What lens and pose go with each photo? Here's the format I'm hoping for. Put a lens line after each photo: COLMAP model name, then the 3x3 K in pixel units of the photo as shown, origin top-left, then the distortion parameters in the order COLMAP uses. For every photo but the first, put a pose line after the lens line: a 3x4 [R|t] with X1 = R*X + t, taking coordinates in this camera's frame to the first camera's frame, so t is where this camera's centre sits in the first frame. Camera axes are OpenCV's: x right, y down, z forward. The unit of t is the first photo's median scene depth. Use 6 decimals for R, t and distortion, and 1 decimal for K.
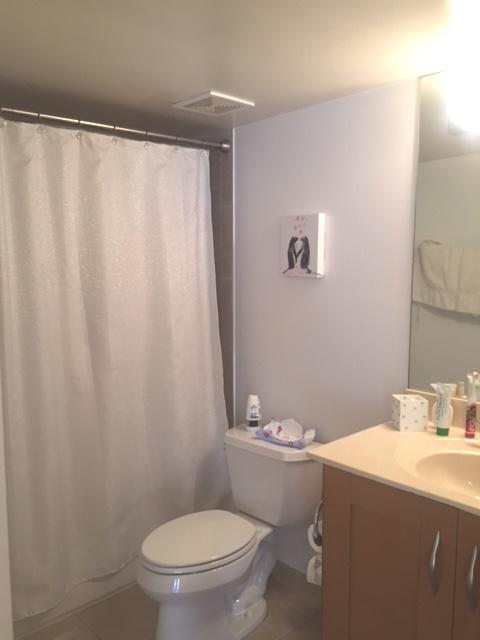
lens RADIAL K [[535.5, 0, 240.0], [0, 535.5, 320.0], [0, 0, 1]] dist [0.004821, 0.003536]
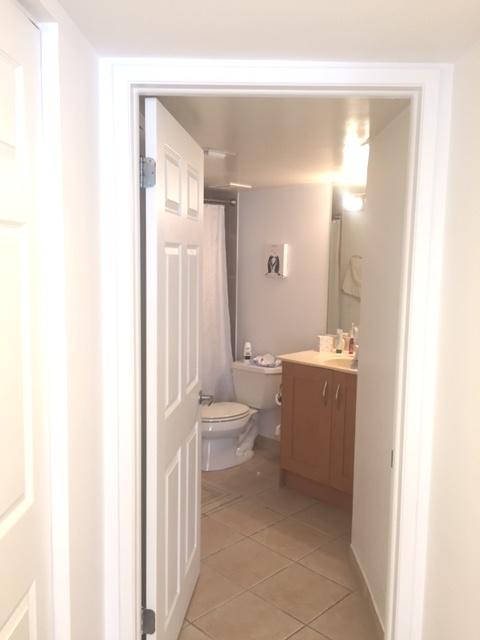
lens RADIAL K [[535.5, 0, 240.0], [0, 535.5, 320.0], [0, 0, 1]] dist [0.004821, 0.003536]
pose [[0.999236, 0.013452, 0.036691, -0.071081], [-0.013596, 0.999901, 0.003669, 0.060857], [-0.036638, -0.004165, 0.999320, -0.837063]]
